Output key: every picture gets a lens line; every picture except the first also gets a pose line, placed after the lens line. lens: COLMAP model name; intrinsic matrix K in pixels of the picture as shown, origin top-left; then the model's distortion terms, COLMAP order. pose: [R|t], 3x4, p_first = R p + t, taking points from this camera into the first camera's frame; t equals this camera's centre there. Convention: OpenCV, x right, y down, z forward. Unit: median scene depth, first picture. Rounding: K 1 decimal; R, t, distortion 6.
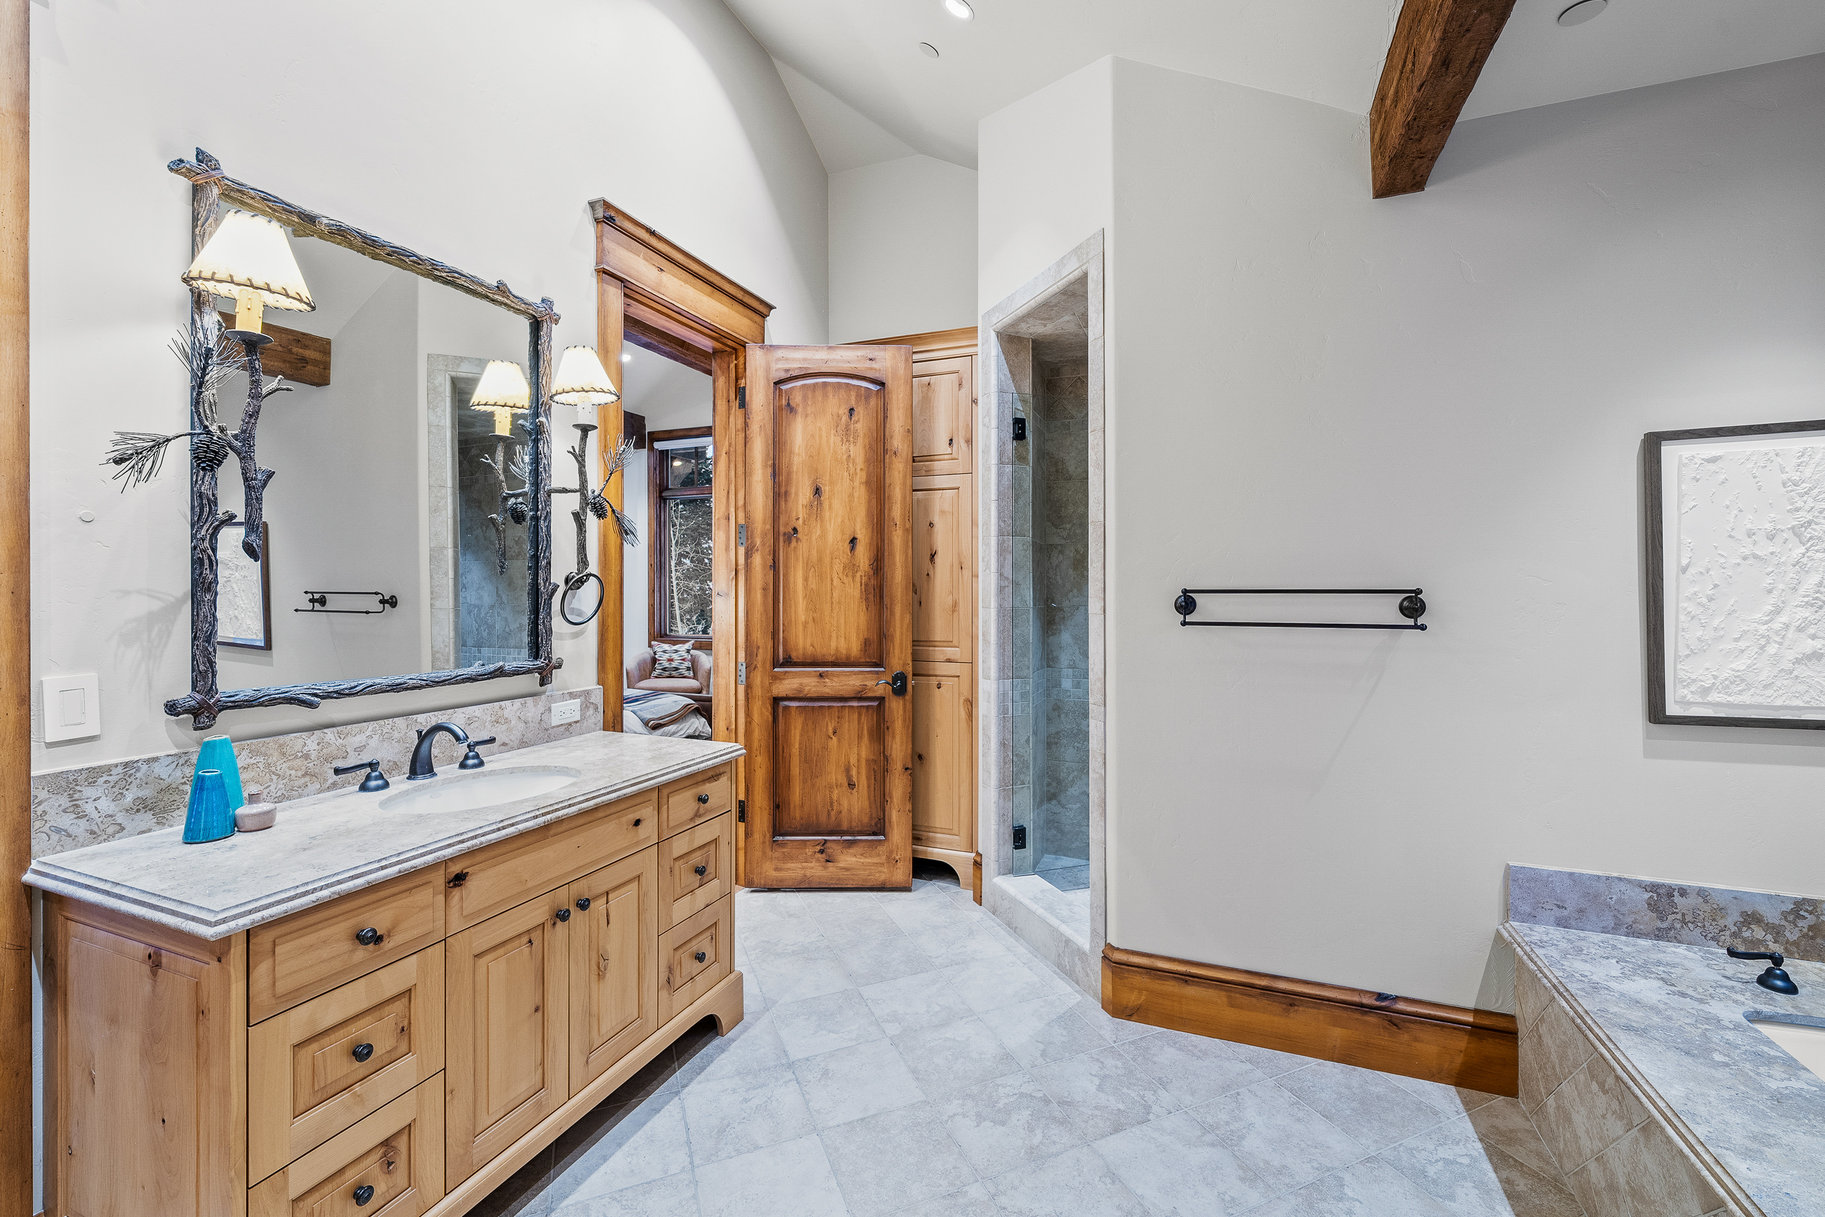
lens RADIAL K [[725.4, 0, 912.2], [0, 725.4, 601.0], [0, 0, 1]] dist [-0.003228, 0.000600]
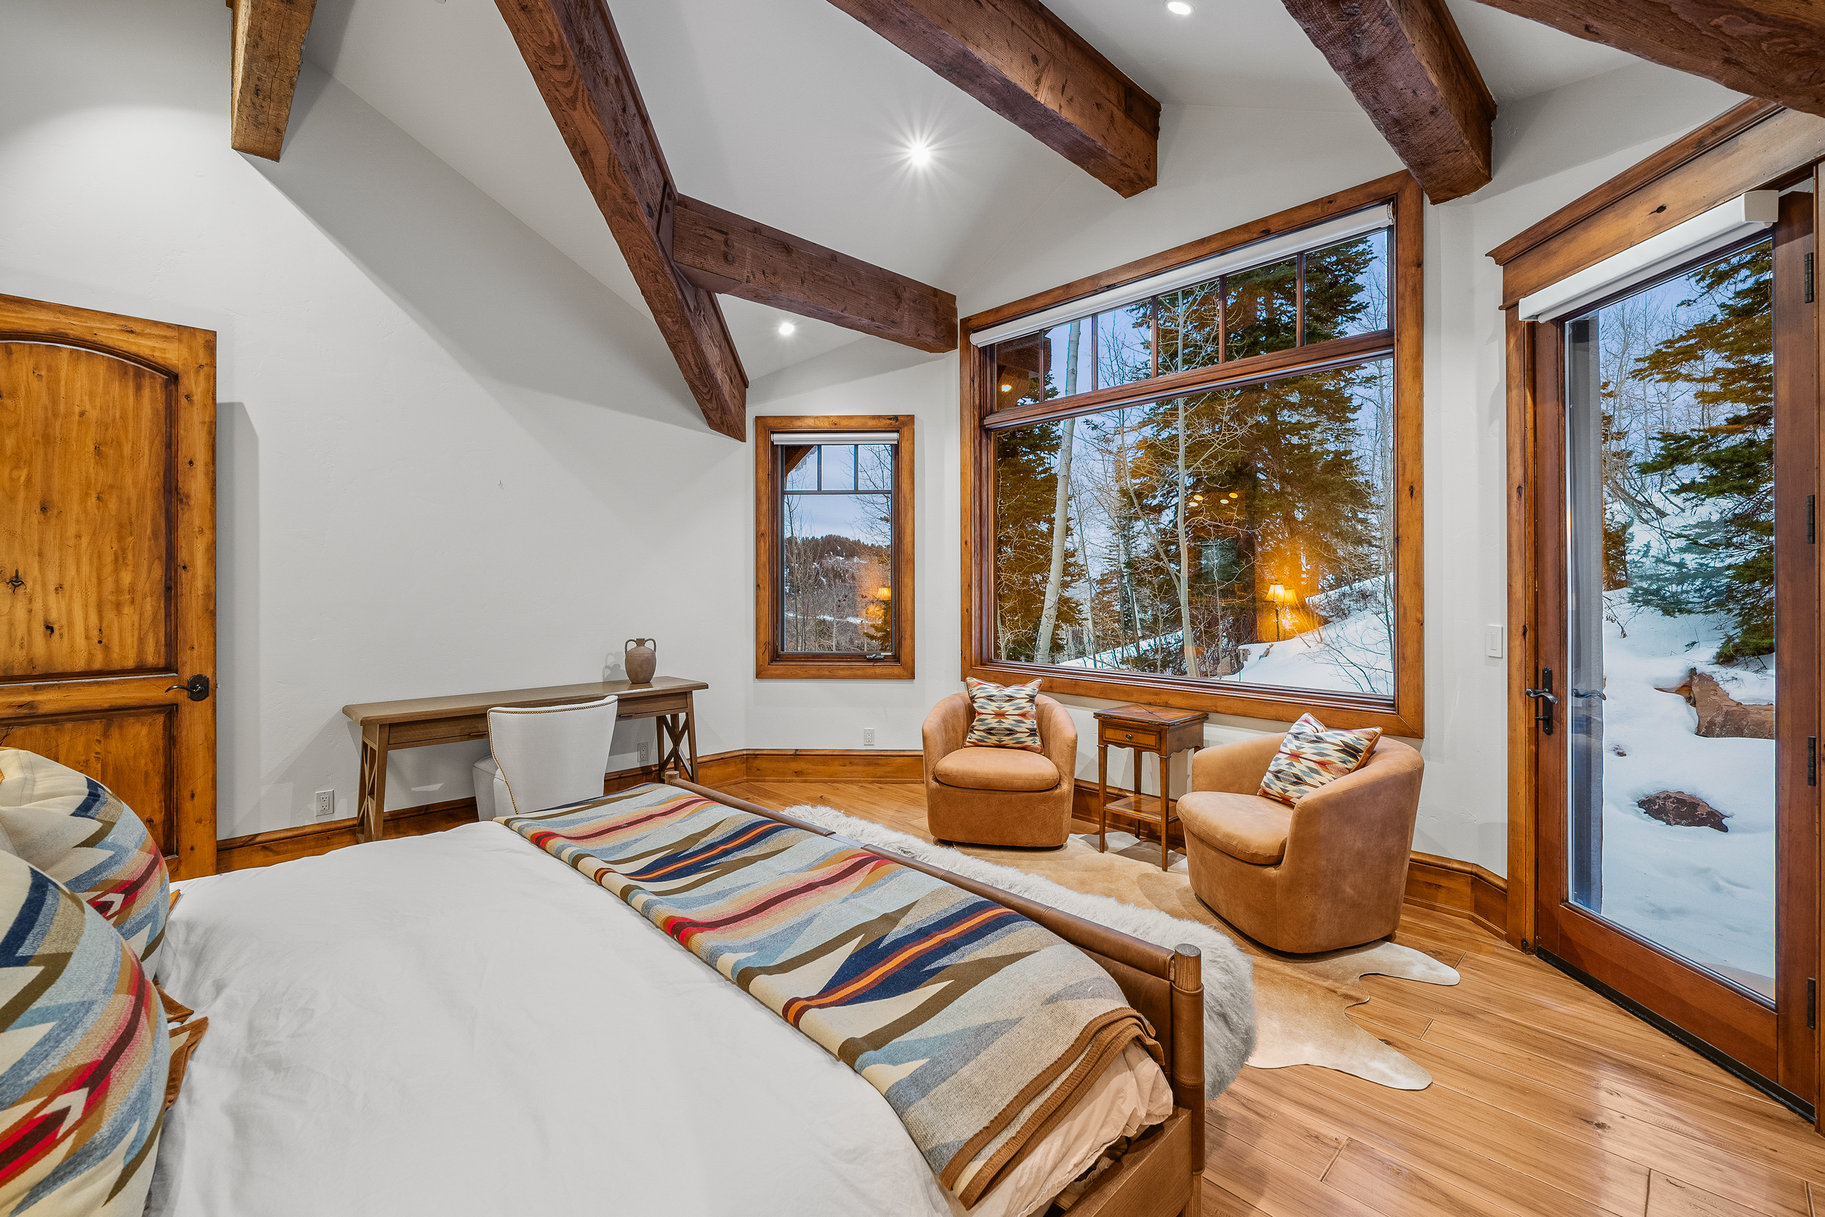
lens RADIAL K [[763.9, 0, 911.0], [0, 763.9, 596.0], [0, 0, 1]] dist [-0.000966, -0.000052]
pose [[0.914363, 0.001054, -0.404894, -0.164062], [-0.000158, 0.999997, 0.002247, -0.007113], [0.404895, -0.001991, 0.914361, 0.454781]]
